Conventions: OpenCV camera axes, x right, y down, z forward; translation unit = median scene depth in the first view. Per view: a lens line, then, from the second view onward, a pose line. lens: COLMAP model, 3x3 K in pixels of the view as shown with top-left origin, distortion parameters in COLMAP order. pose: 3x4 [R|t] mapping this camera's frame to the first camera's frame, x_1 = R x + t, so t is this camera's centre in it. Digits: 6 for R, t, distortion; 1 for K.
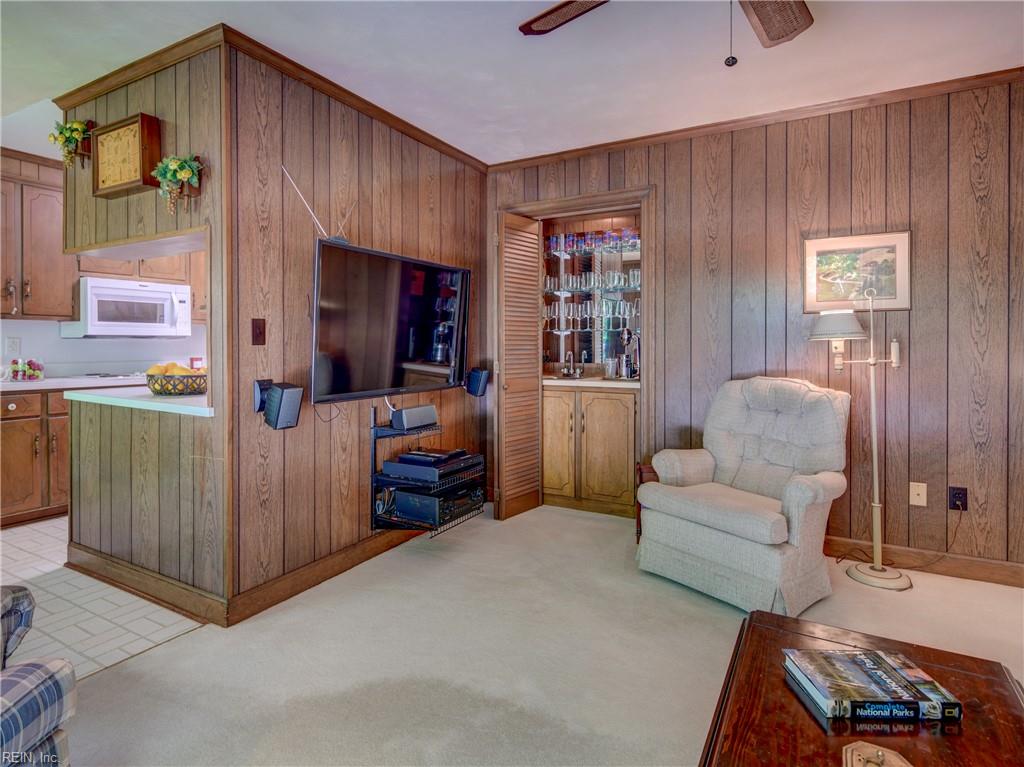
lens RADIAL K [[565.2, 0, 499.5], [0, 565.2, 346.6], [0, 0, 1]] dist [0.004220, -0.005728]
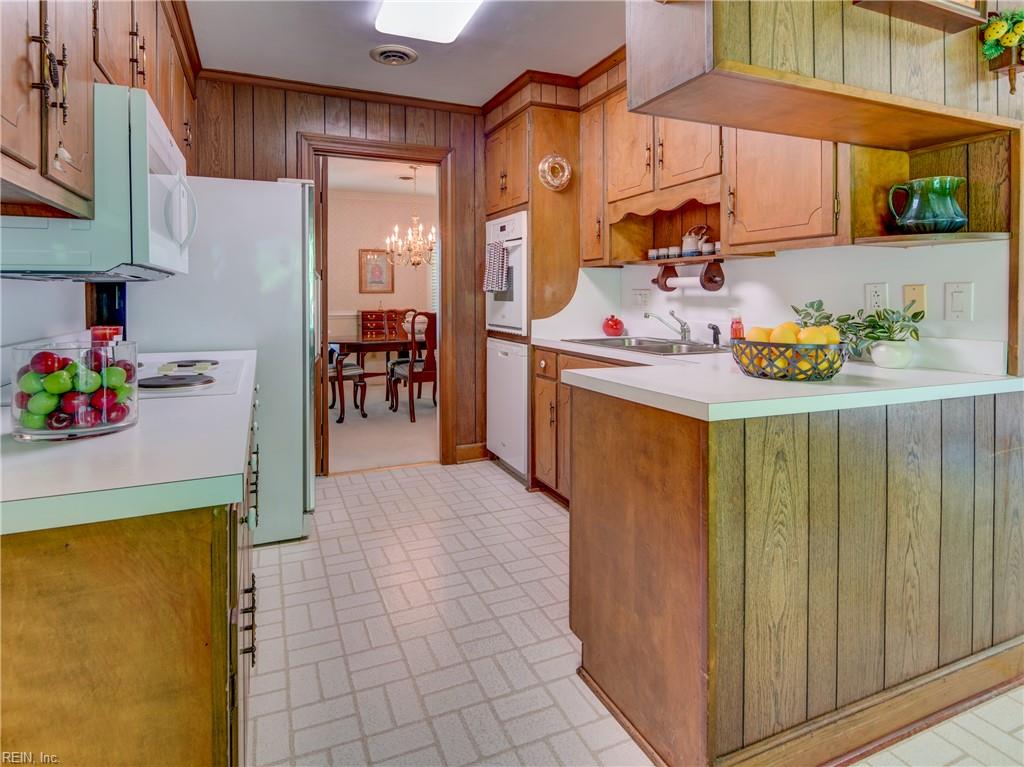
lens RADIAL K [[565.2, 0, 498.0], [0, 565.2, 299.7], [0, 0, 1]] dist [0.004220, -0.005728]
pose [[0.611457, -0.008192, 0.791235, -0.953671], [0.009611, 0.999950, 0.002926, 0.001202], [-0.791219, 0.005815, 0.611505, 0.700363]]
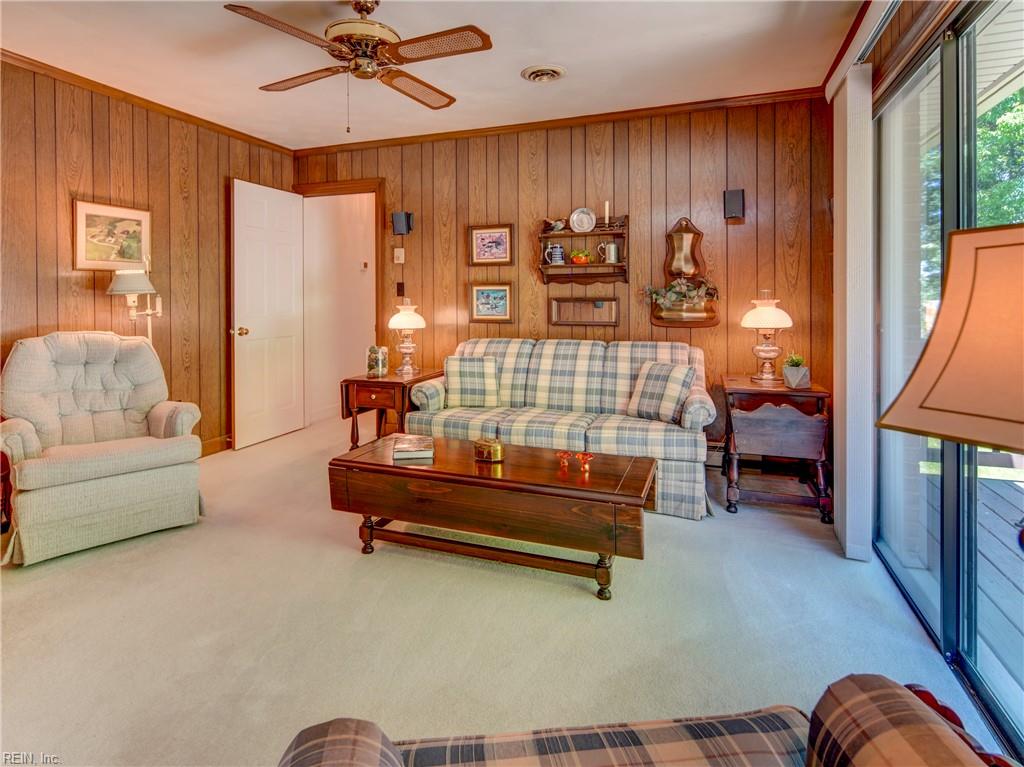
lens RADIAL K [[565.2, 0, 501.4], [0, 565.2, 303.4], [0, 0, 1]] dist [0.004220, -0.005728]
pose [[-0.169736, -0.009833, 0.985441, -0.510596], [0.010087, 0.999881, 0.011714, -0.000639], [-0.985438, 0.011928, -0.169616, 0.319258]]
